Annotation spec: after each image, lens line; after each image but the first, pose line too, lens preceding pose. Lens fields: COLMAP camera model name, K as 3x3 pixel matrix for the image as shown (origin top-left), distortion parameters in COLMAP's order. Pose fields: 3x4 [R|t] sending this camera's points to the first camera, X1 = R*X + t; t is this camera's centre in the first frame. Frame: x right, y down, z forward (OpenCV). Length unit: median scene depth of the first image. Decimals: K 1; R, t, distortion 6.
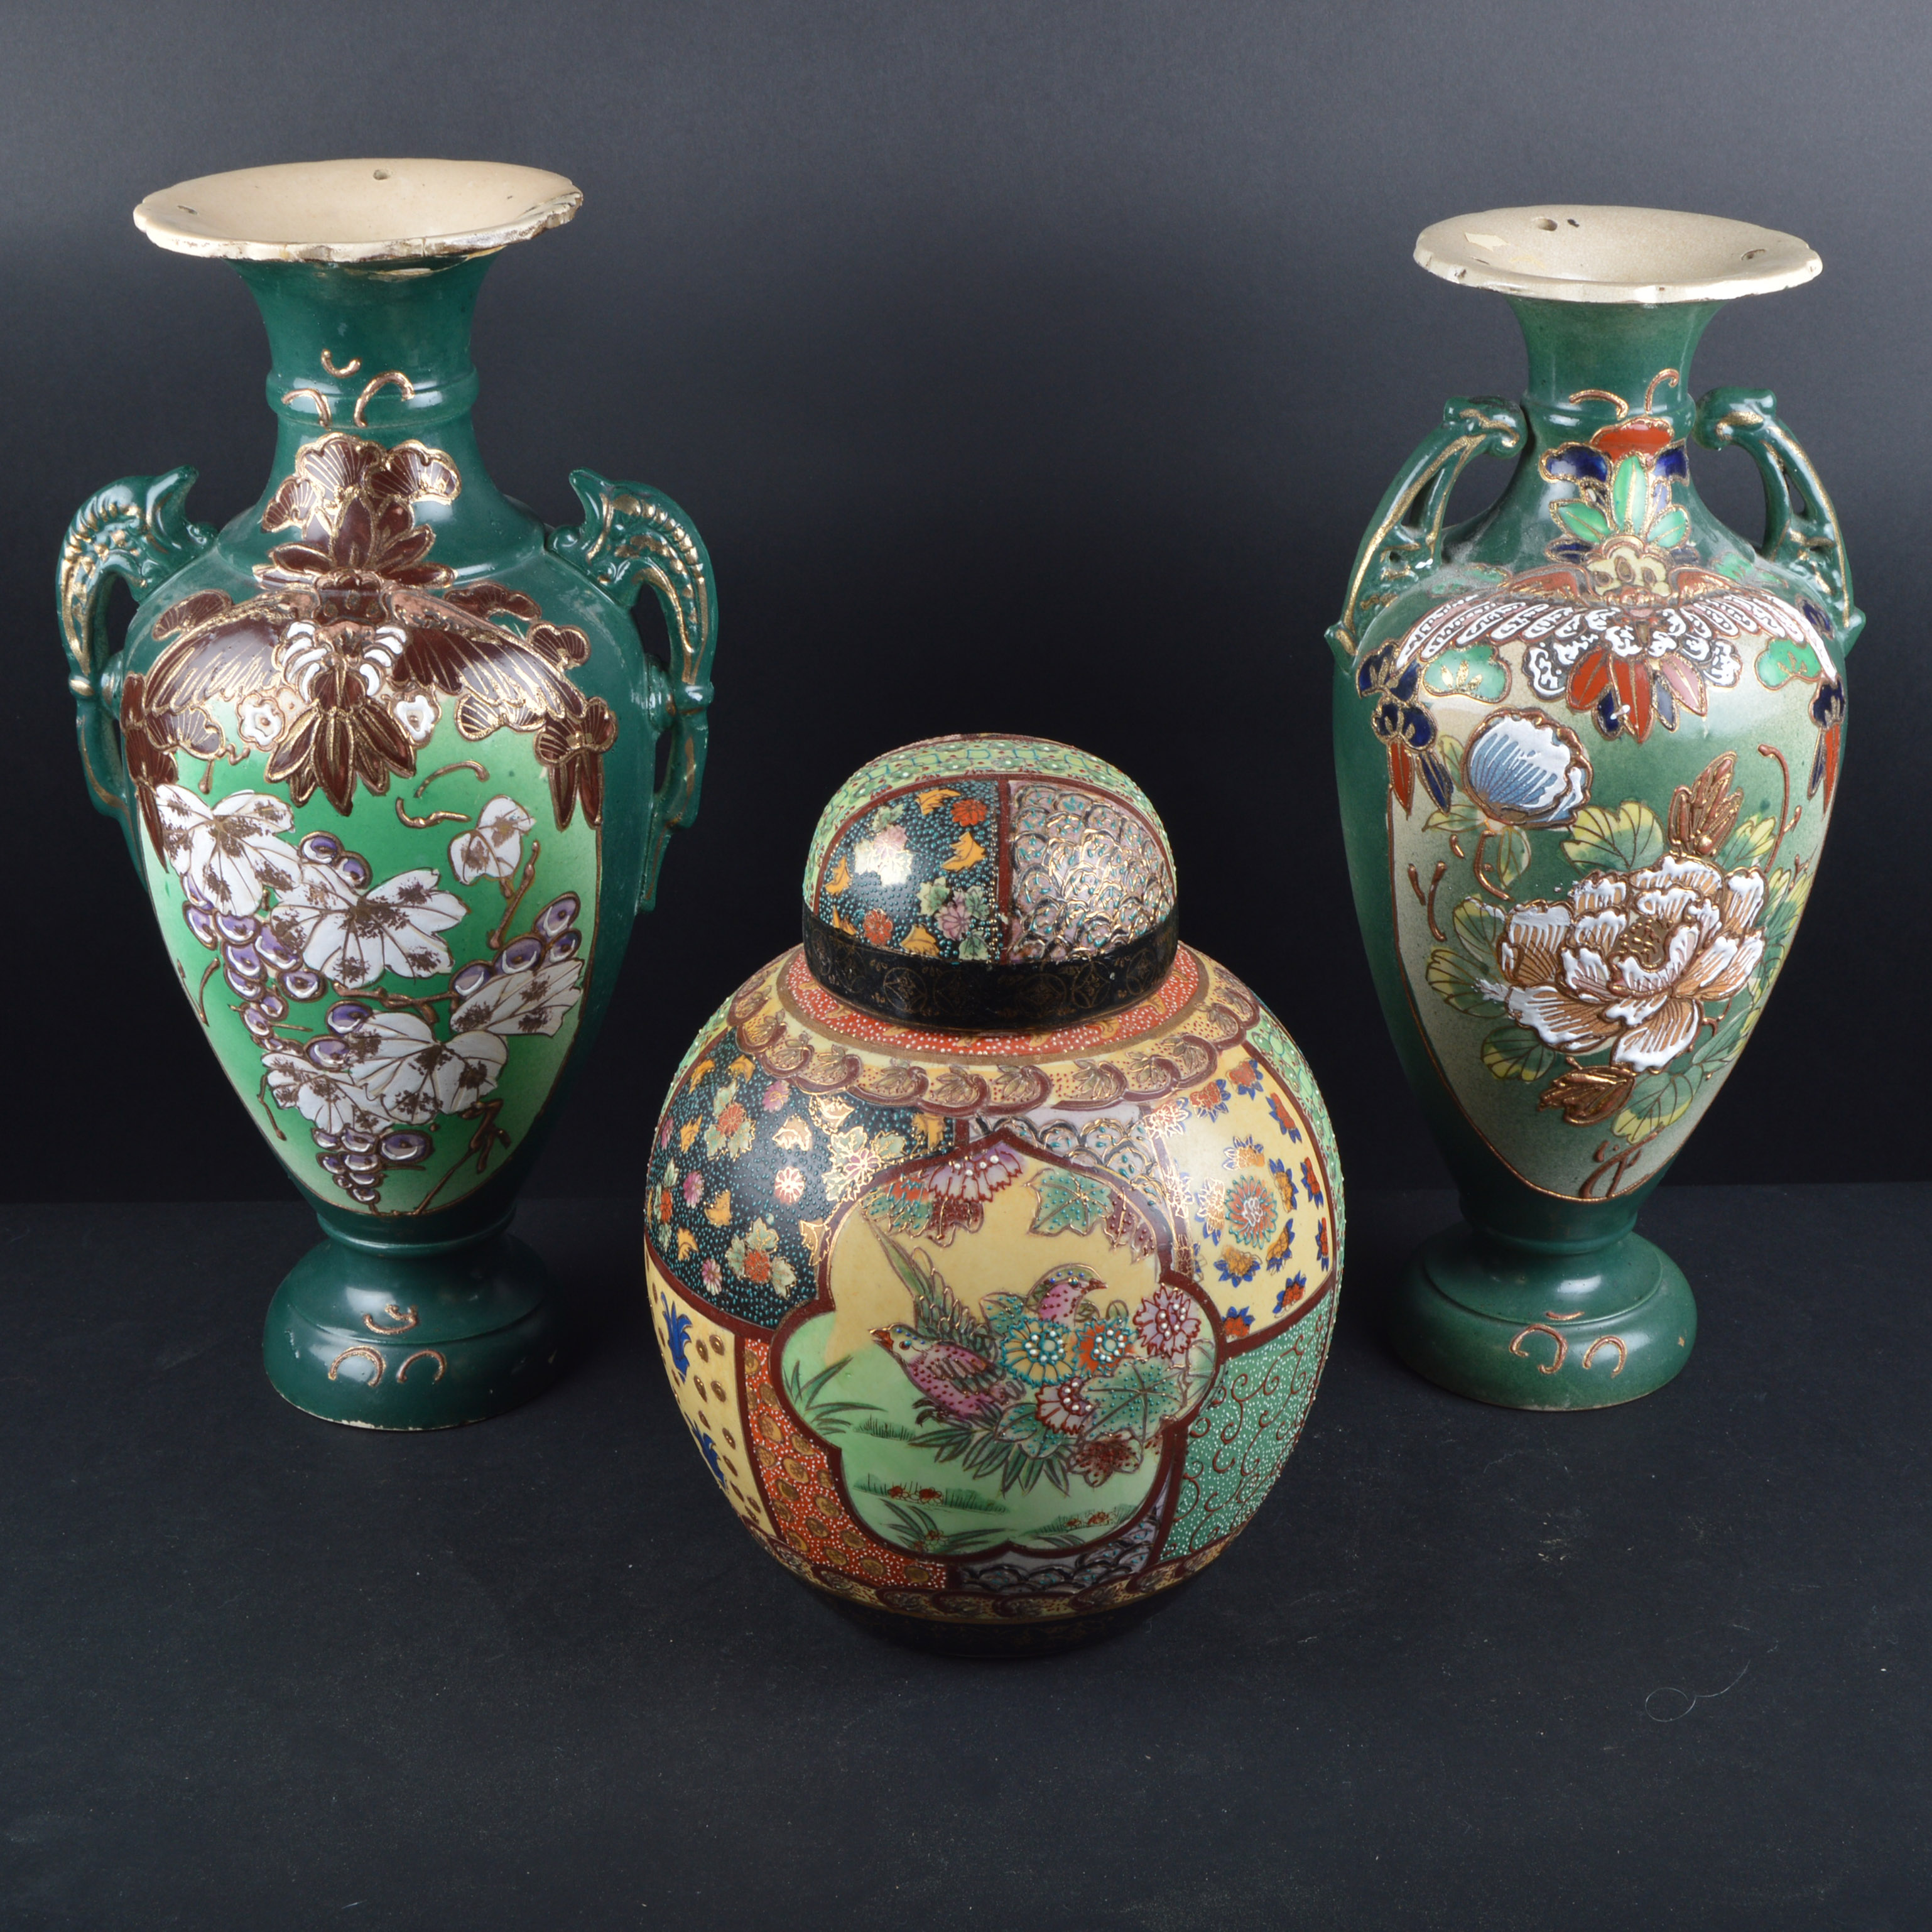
lens RADIAL K [[3364.5, 0, 955.7], [0, 3364.5, 973.0], [0, 0, 1]] dist [0.002509, 0.000000]
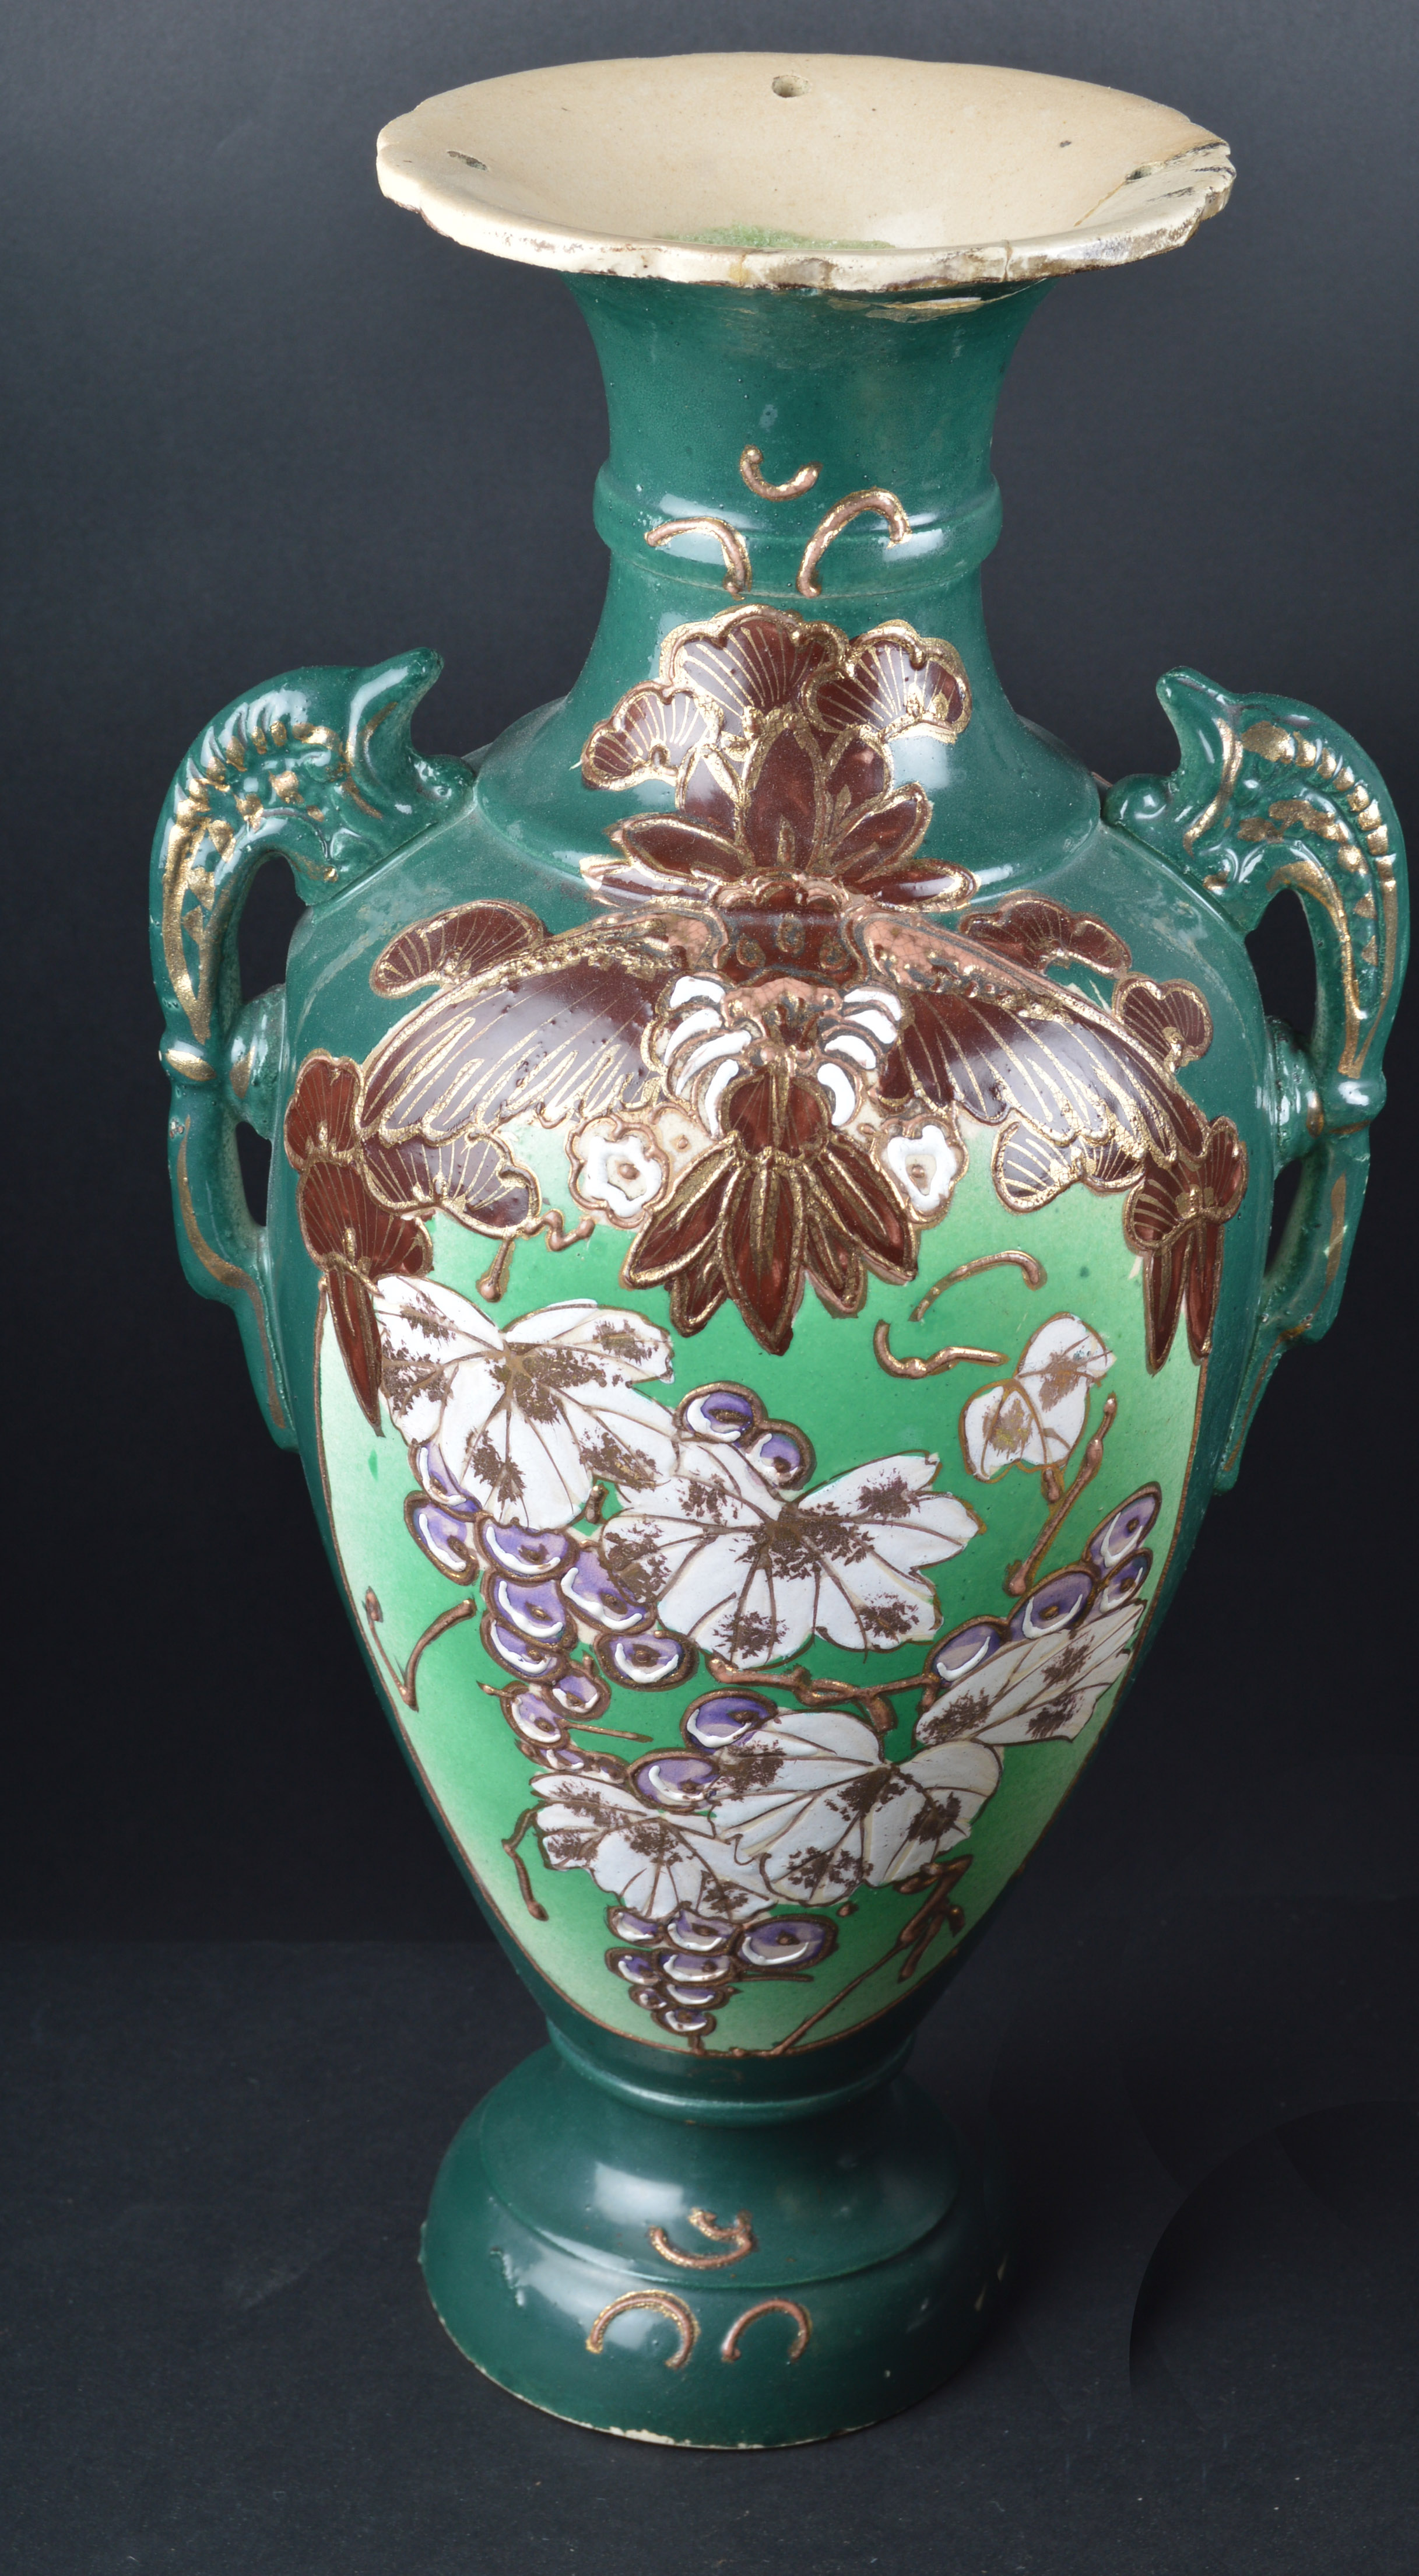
lens RADIAL K [[5180.2, 0, 714.1], [0, 5180.2, 1278.4], [0, 0, 1]] dist [0.026928, 0.000000]
pose [[0.999205, 0.015238, 0.036849, -0.213066], [-0.016511, 0.999268, 0.034504, -0.082771], [-0.036296, -0.035085, 0.998725, 0.199380]]
